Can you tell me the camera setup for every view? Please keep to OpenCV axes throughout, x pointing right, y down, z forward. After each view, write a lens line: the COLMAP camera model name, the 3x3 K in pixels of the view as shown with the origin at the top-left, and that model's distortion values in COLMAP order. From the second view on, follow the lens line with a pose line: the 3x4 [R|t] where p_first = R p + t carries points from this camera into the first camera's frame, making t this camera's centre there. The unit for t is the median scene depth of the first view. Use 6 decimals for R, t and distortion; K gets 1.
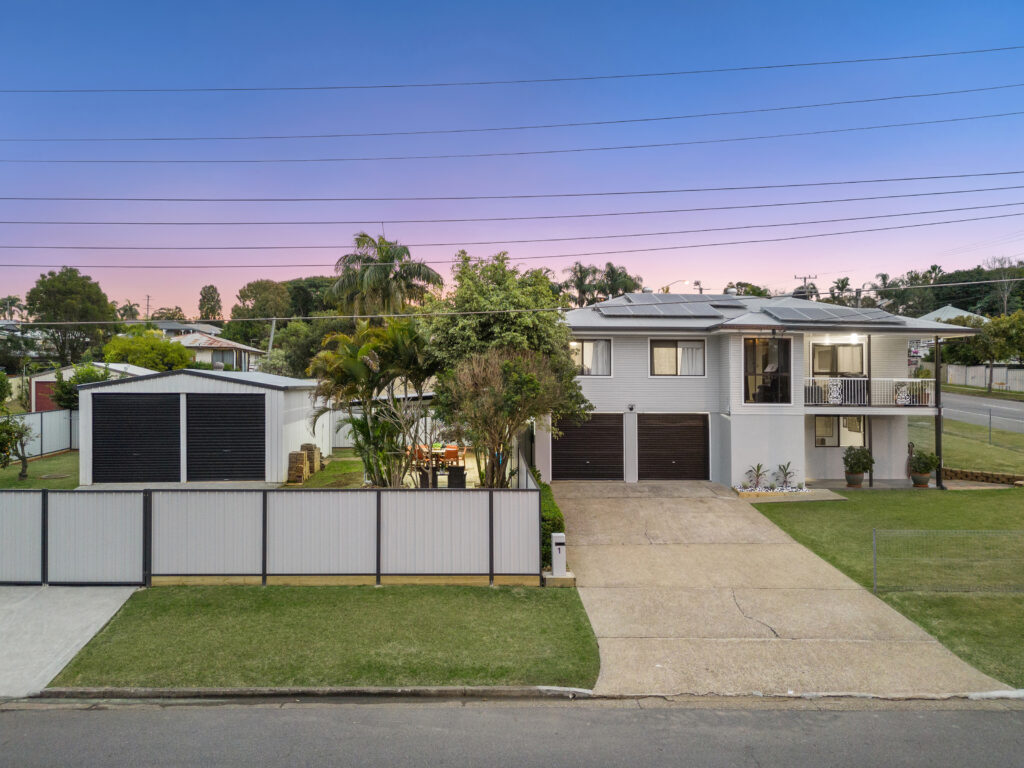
lens RADIAL K [[684.2, 0, 509.0], [0, 684.2, 360.2], [0, 0, 1]] dist [0.079770, -0.061495]
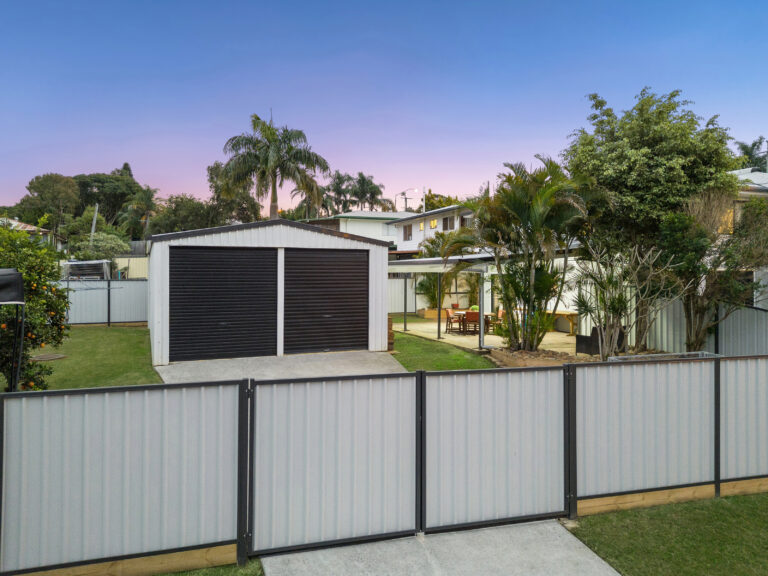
lens RADIAL K [[513.2, 0, 381.8], [0, 513.2, 270.2], [0, 0, 1]] dist [0.079770, -0.061495]
pose [[0.965213, -0.006421, 0.261386, -0.369839], [-0.002857, 0.999380, 0.035099, 0.037604], [-0.261449, -0.034625, 0.964596, 0.270745]]
